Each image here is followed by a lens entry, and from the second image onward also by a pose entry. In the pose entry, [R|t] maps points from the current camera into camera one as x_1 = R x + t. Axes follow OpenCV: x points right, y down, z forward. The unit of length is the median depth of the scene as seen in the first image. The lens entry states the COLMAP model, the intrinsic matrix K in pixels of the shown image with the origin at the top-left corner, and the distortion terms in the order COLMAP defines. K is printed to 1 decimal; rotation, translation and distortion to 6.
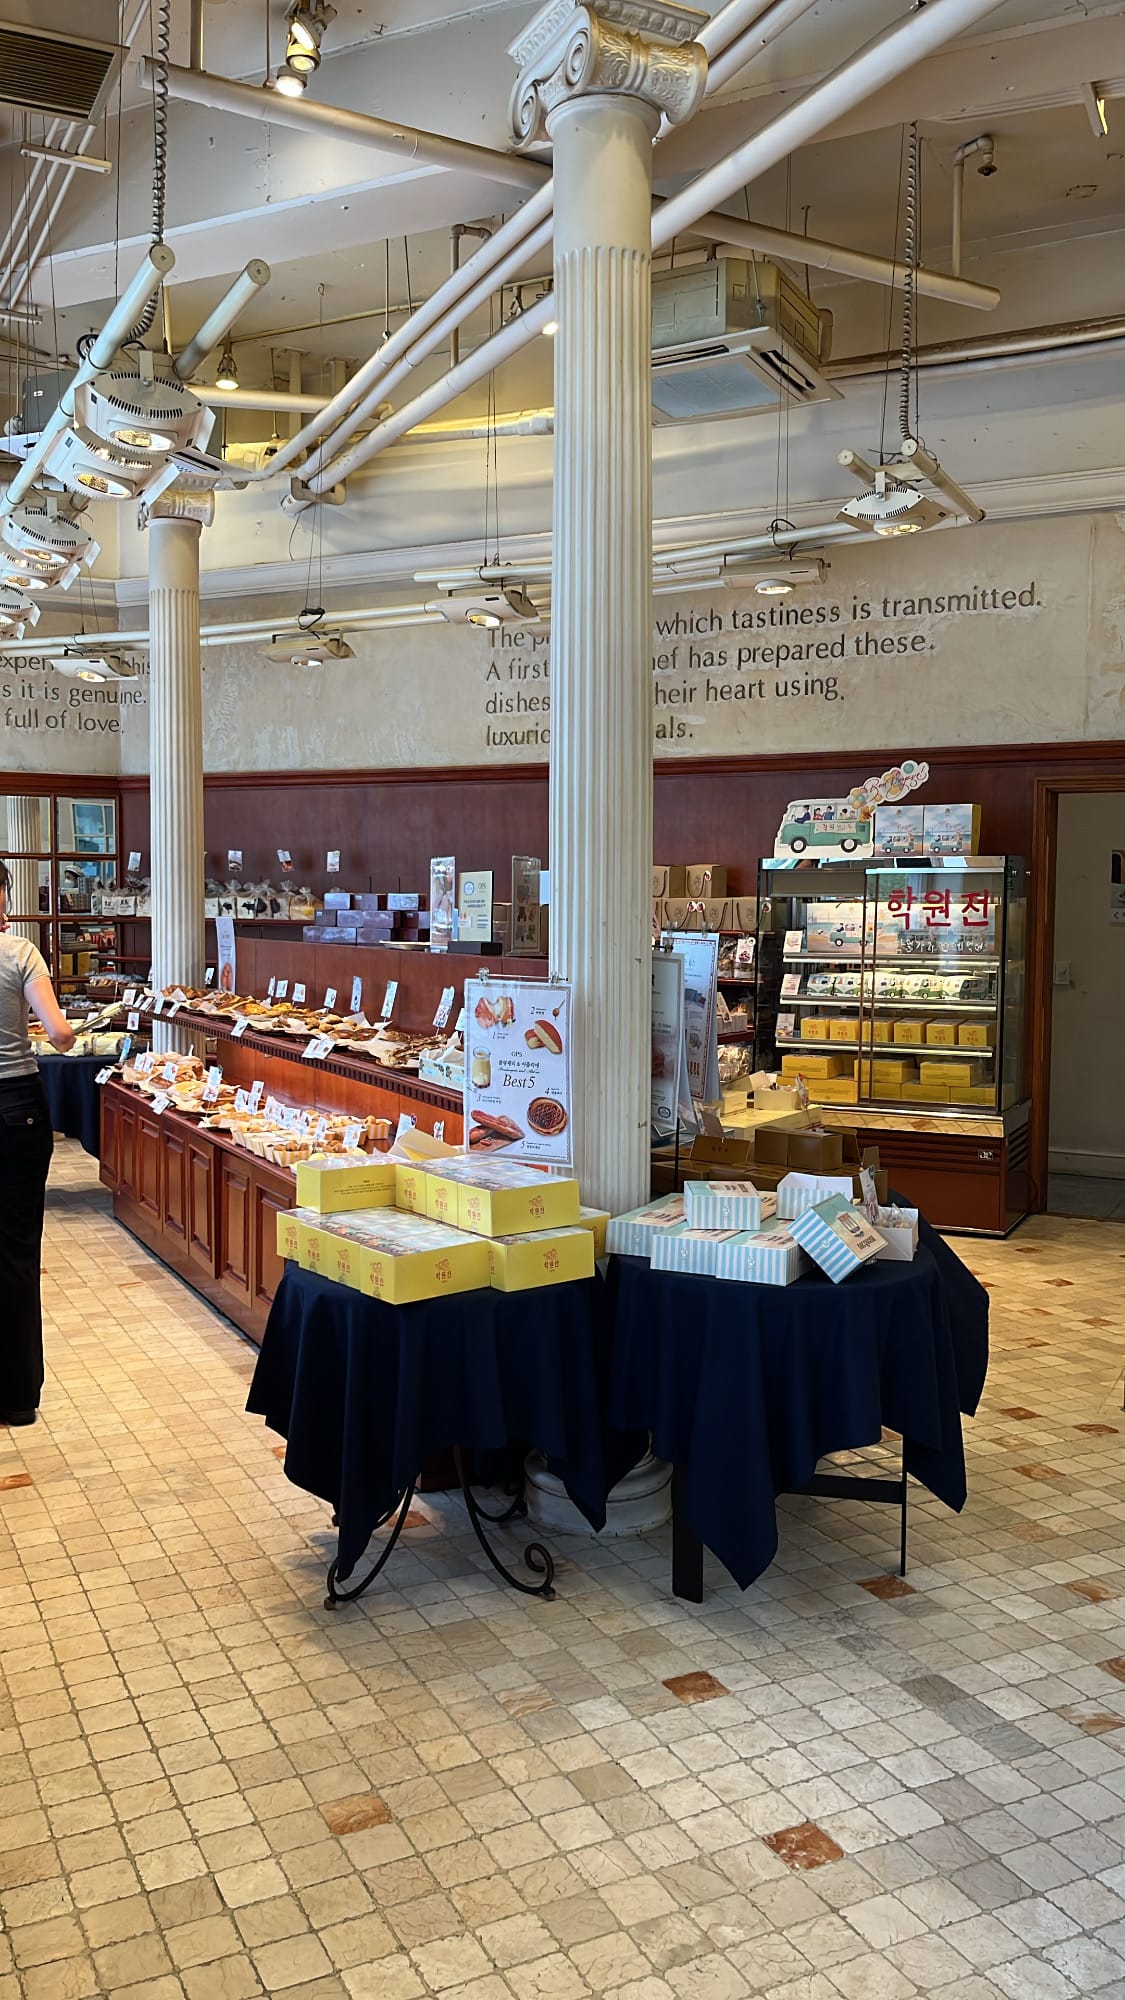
lens RADIAL K [[1594.3, 0, 562.6], [0, 1594.3, 997.8], [0, 0, 1]] dist [0.004098, -0.000954]
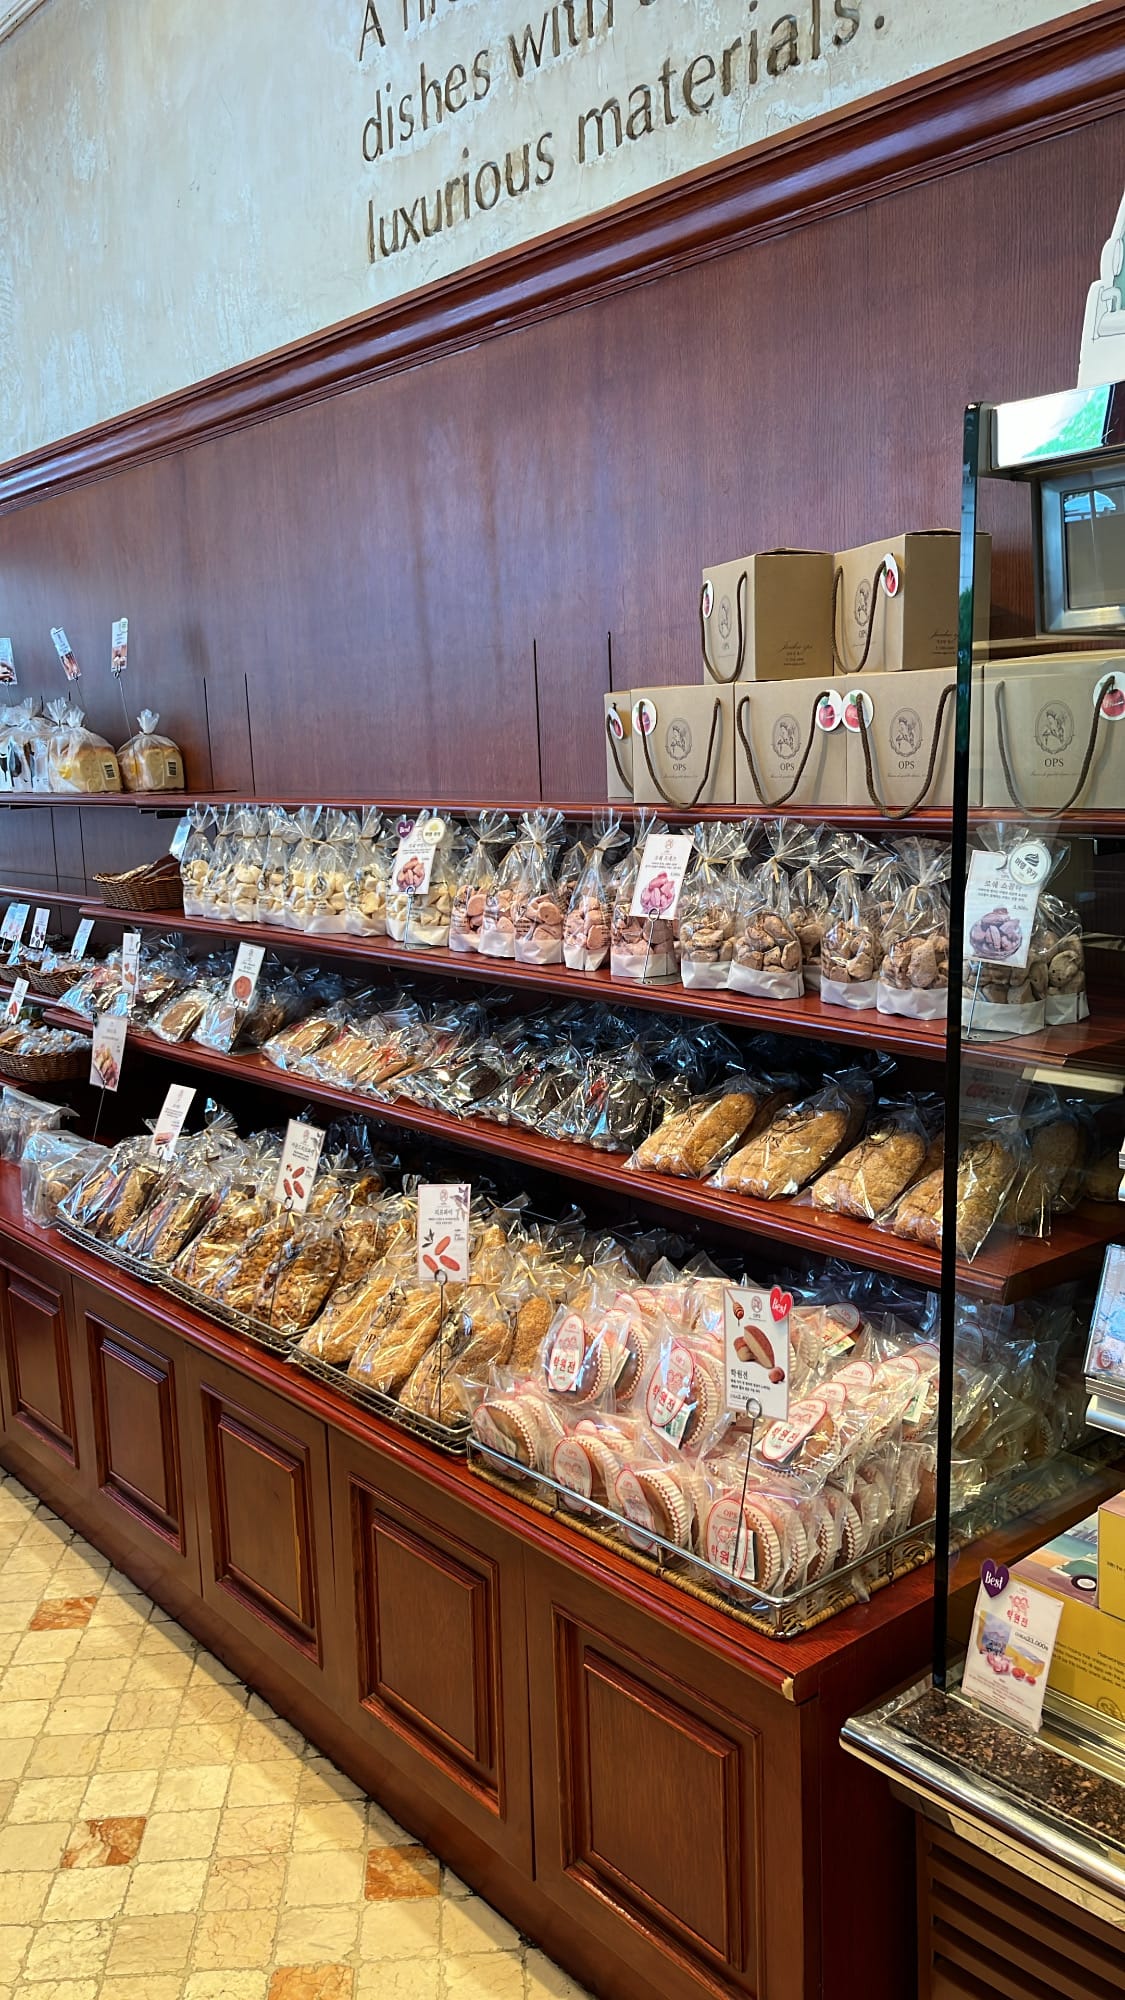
lens RADIAL K [[1594.3, 0, 564.4], [0, 1594.3, 1004.3], [0, 0, 1]] dist [0.004098, -0.000954]
pose [[0.918934, 0.028554, -0.393377, 0.130438], [0.008807, 0.995642, 0.092843, -0.032844], [0.394314, -0.088781, 0.914677, 0.699565]]
